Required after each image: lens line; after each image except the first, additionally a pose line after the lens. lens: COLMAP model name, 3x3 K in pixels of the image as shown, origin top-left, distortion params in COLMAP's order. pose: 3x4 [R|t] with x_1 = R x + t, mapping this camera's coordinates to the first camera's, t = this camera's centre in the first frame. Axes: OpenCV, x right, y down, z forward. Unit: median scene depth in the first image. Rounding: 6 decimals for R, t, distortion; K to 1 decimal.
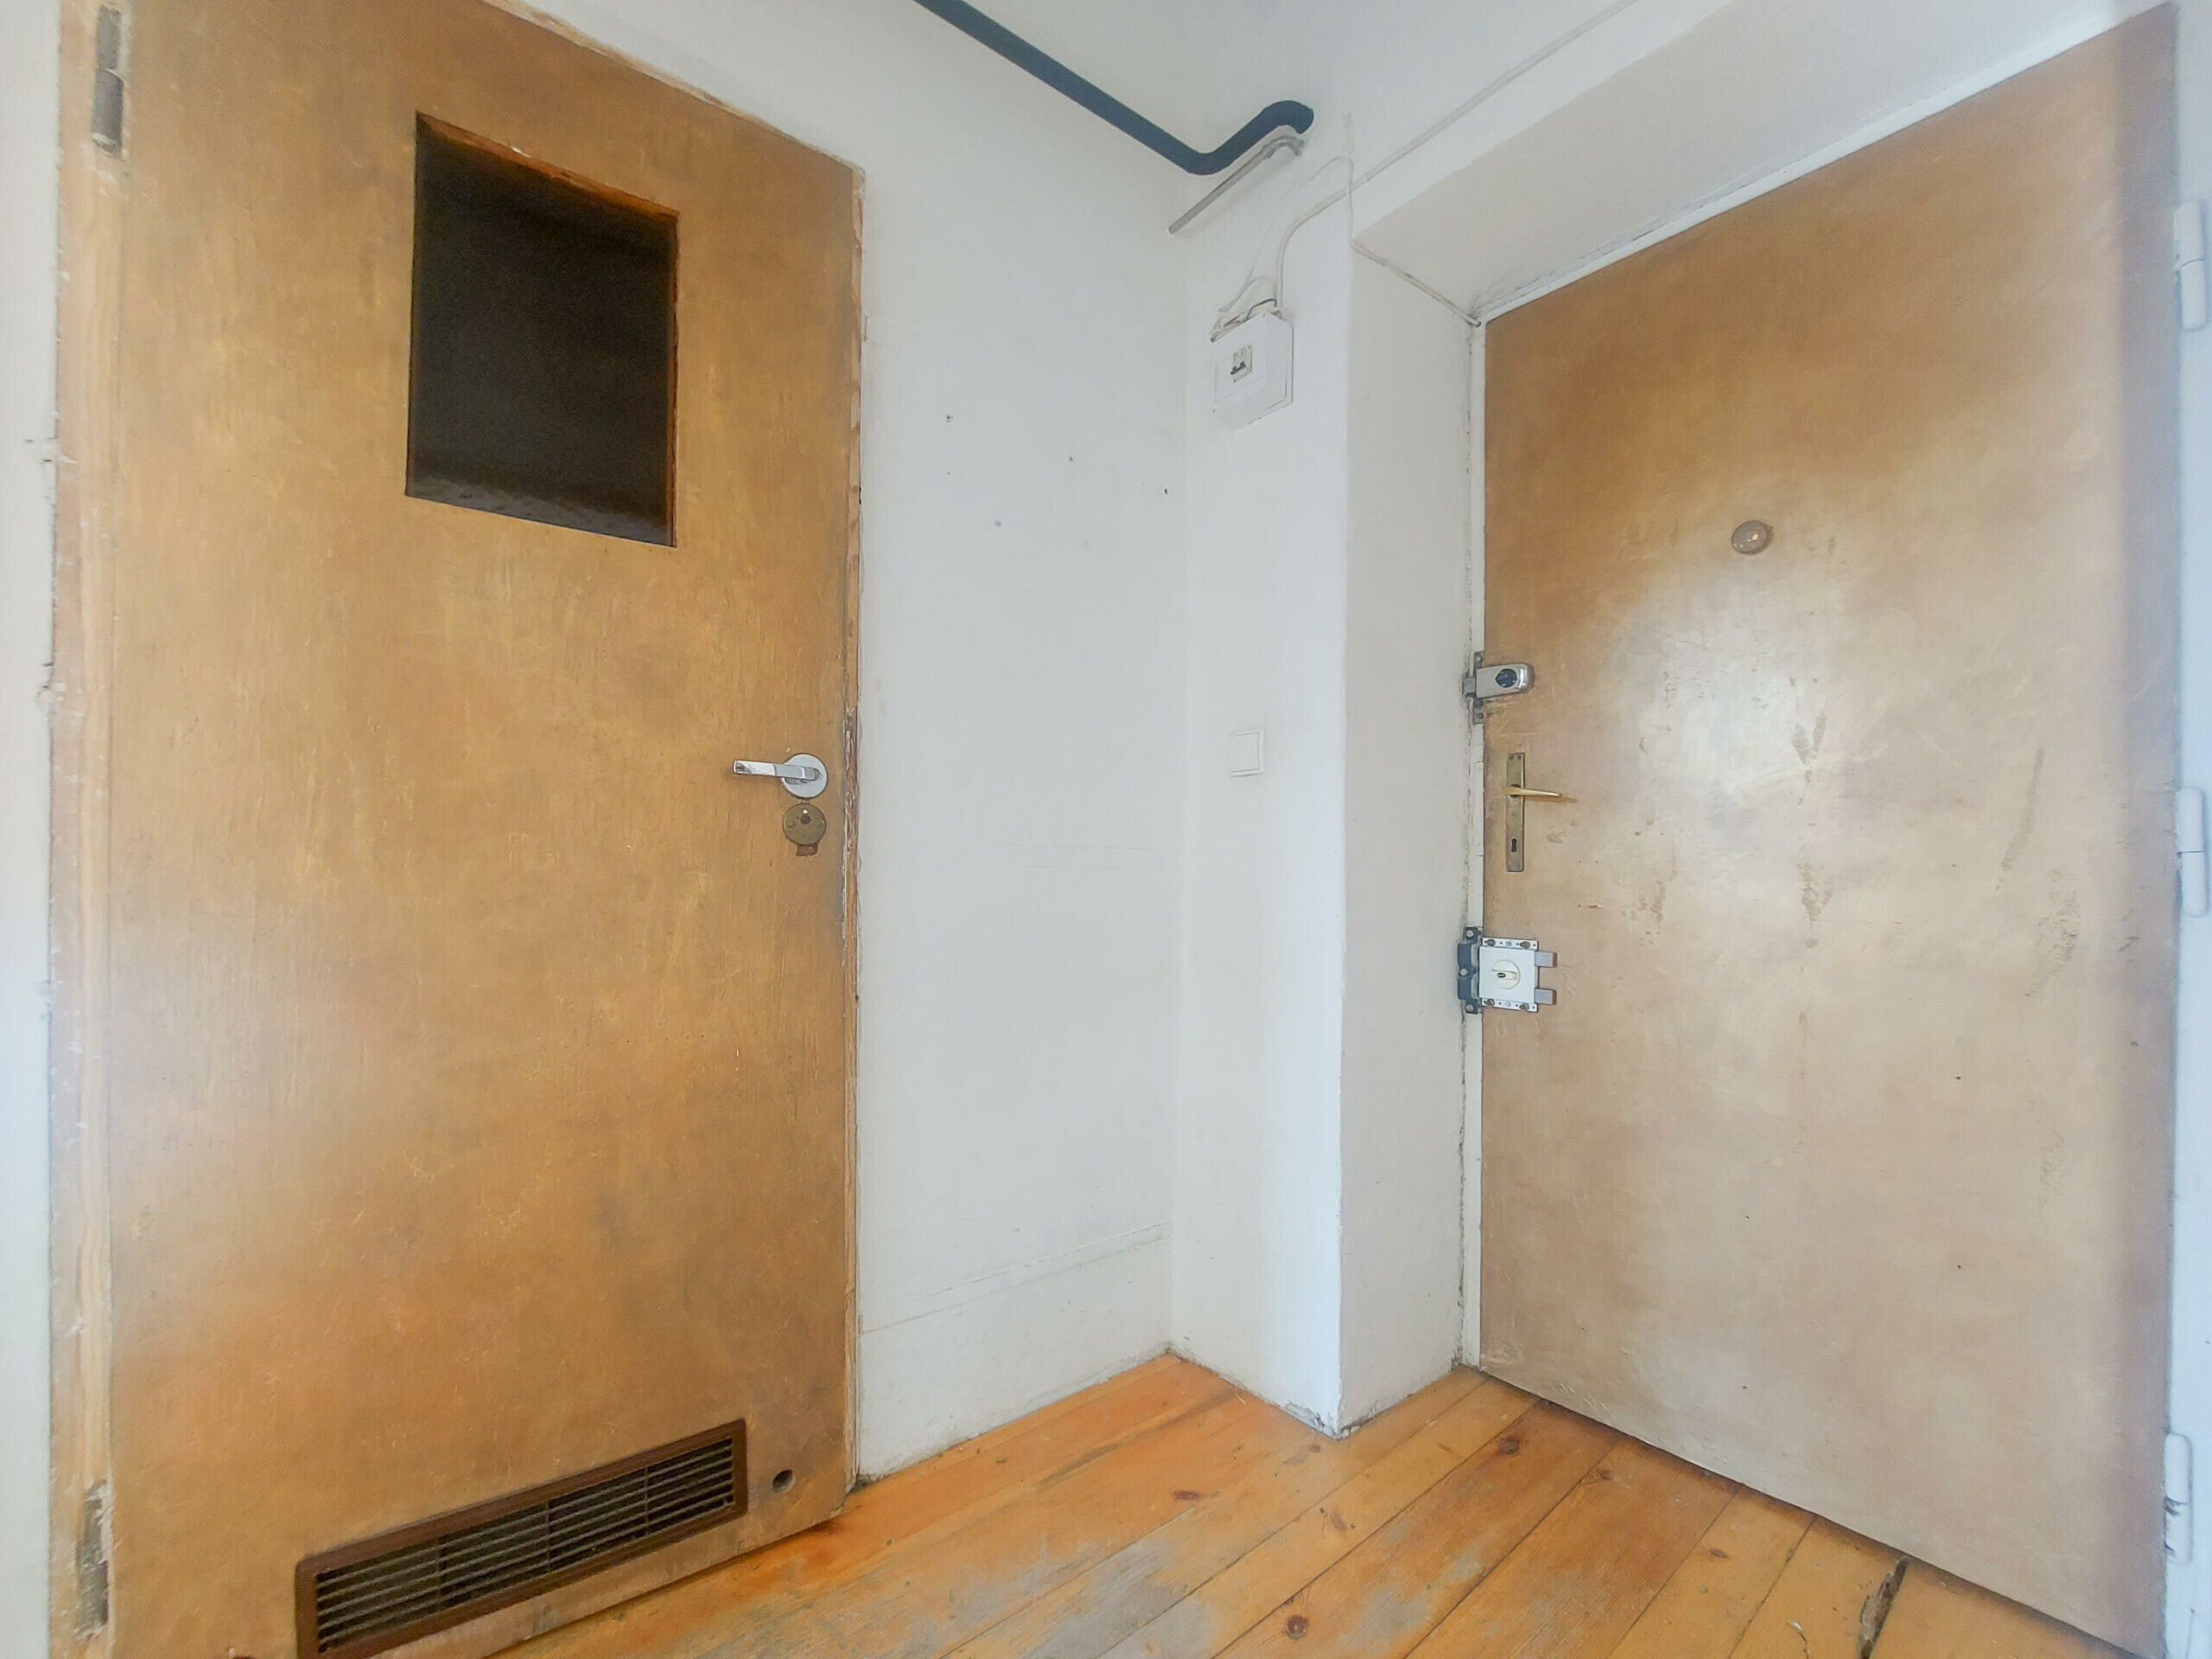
lens RADIAL K [[905.2, 0, 1108.2], [0, 905.2, 882.9], [0, 0, 1]] dist [-0.010455, -0.000178]
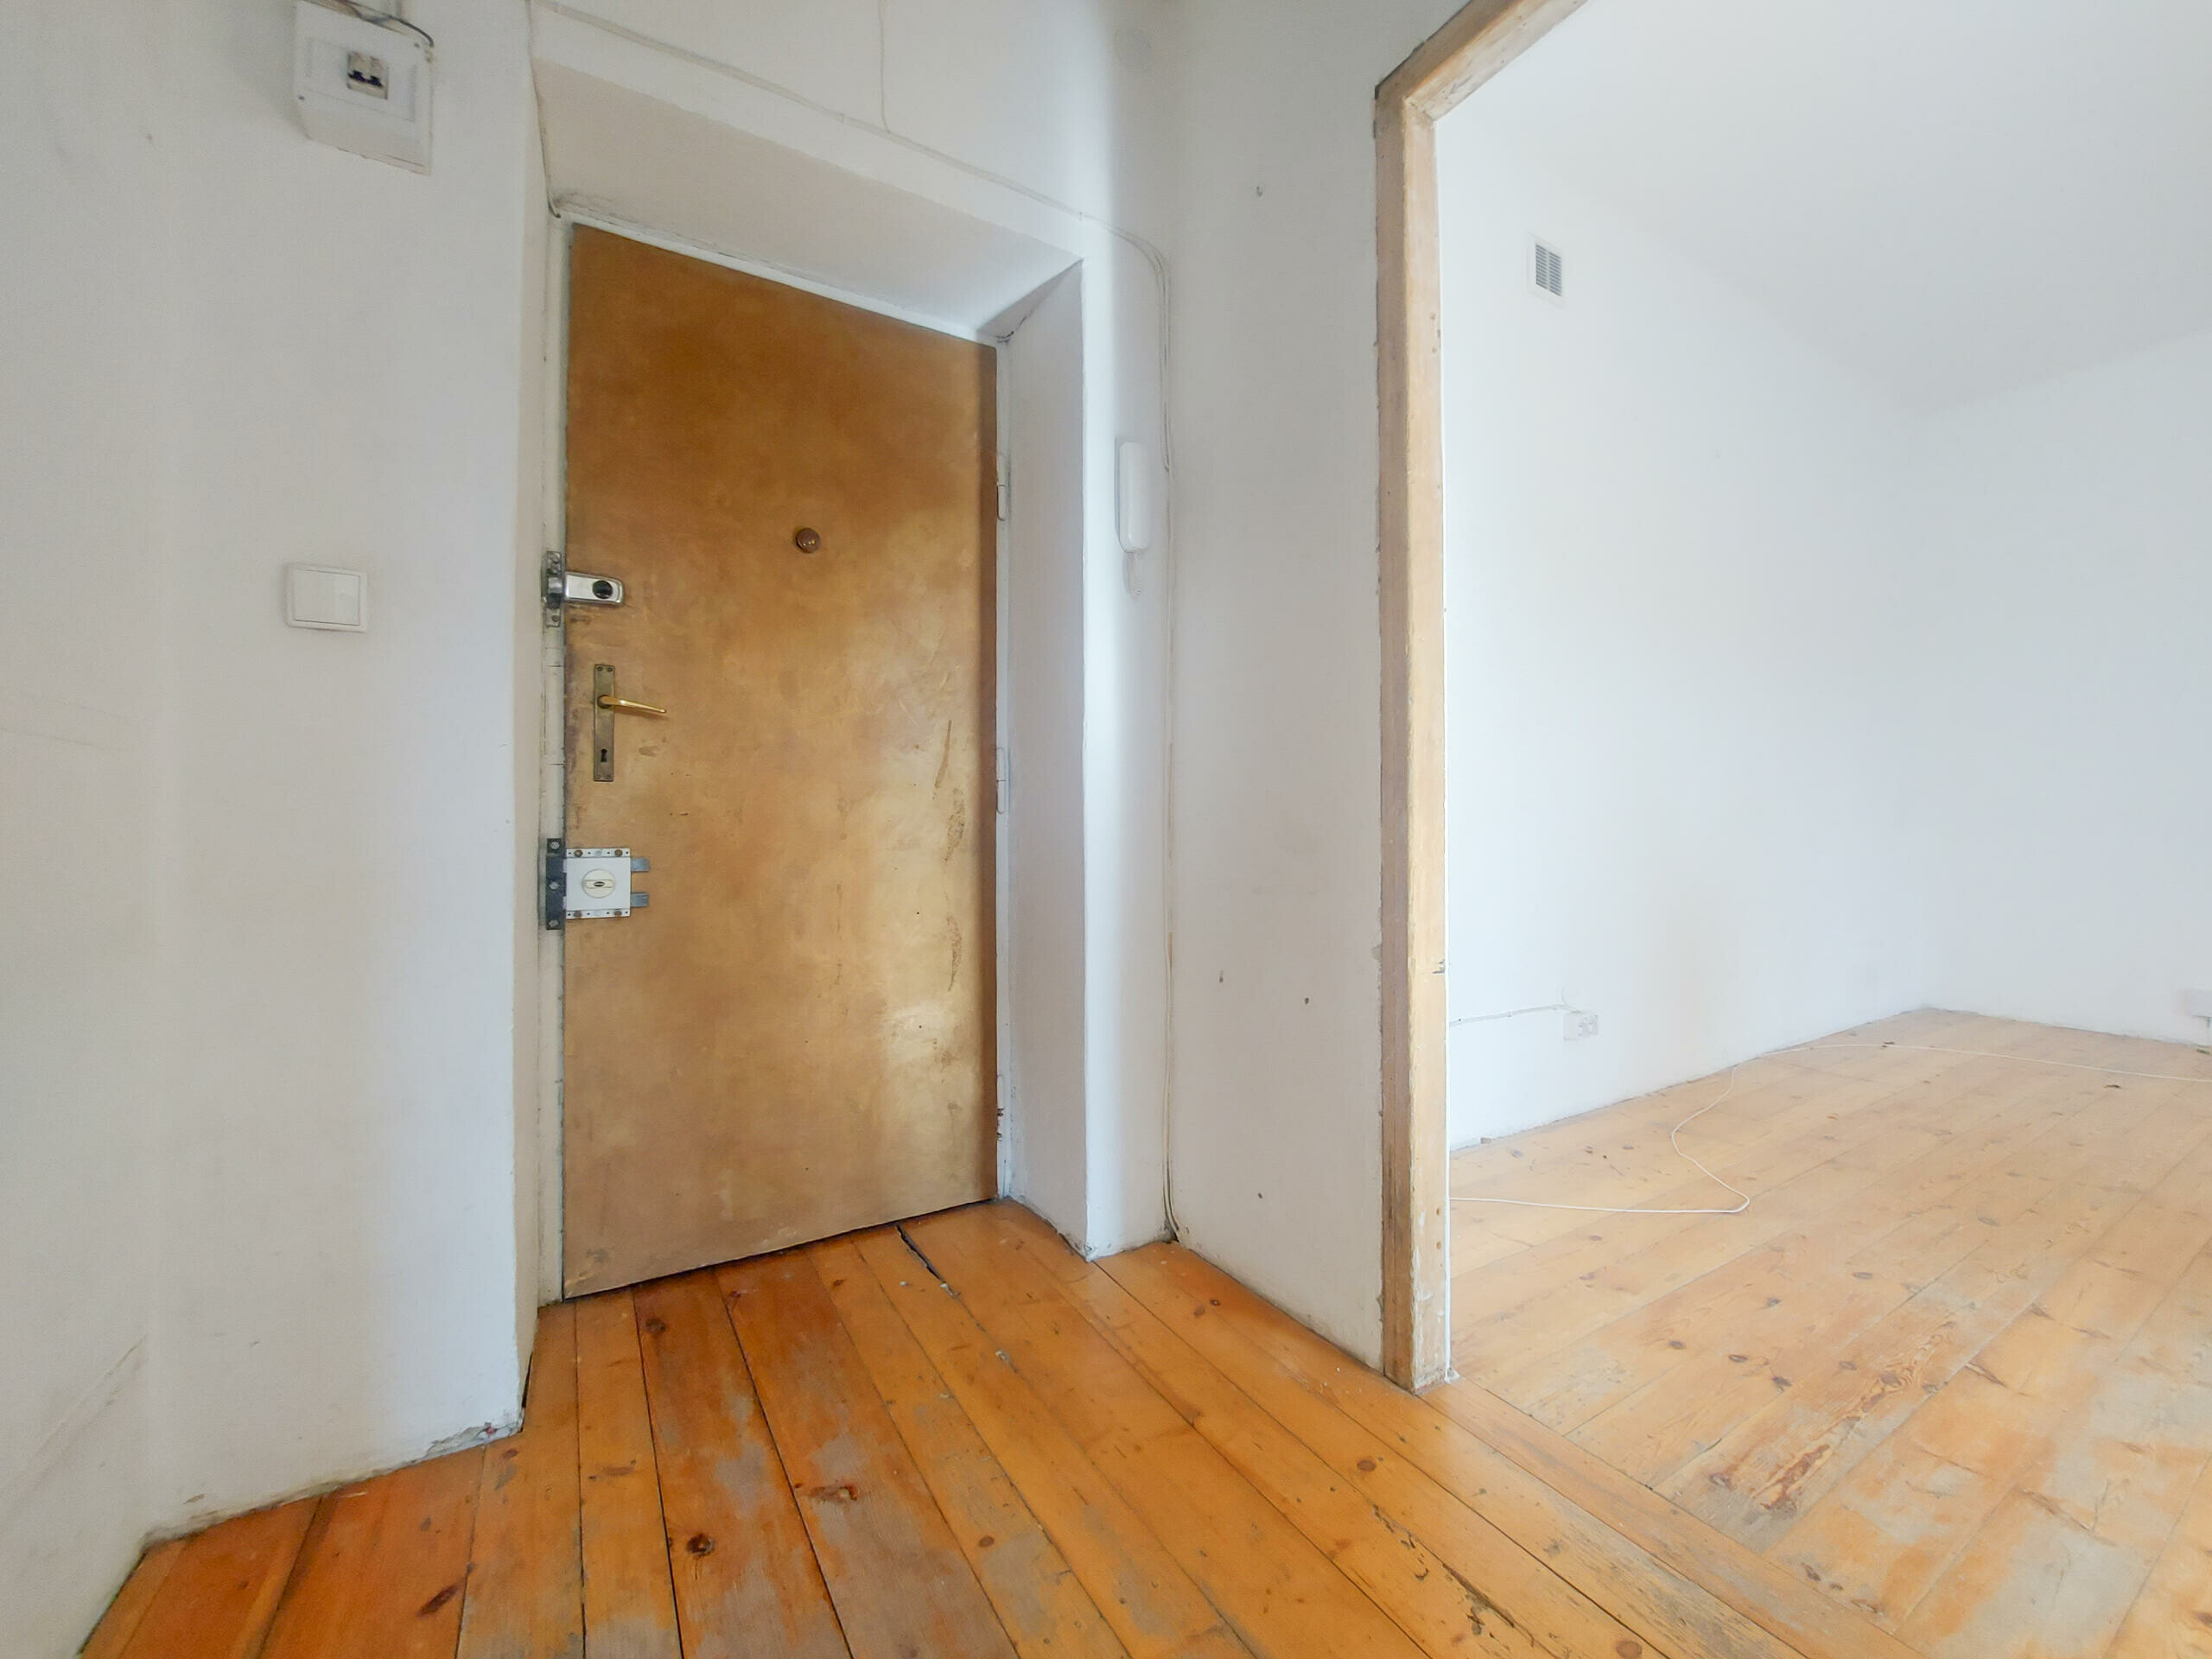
lens RADIAL K [[903.8, 0, 1106.0], [0, 903.8, 829.5], [0, 0, 1]] dist [-0.019604, 0.000415]
pose [[0.147025, -0.003635, 0.989126, -0.472451], [0.012307, 0.999923, 0.001845, 0.047212], [-0.989056, 0.011902, 0.147058, 0.300451]]
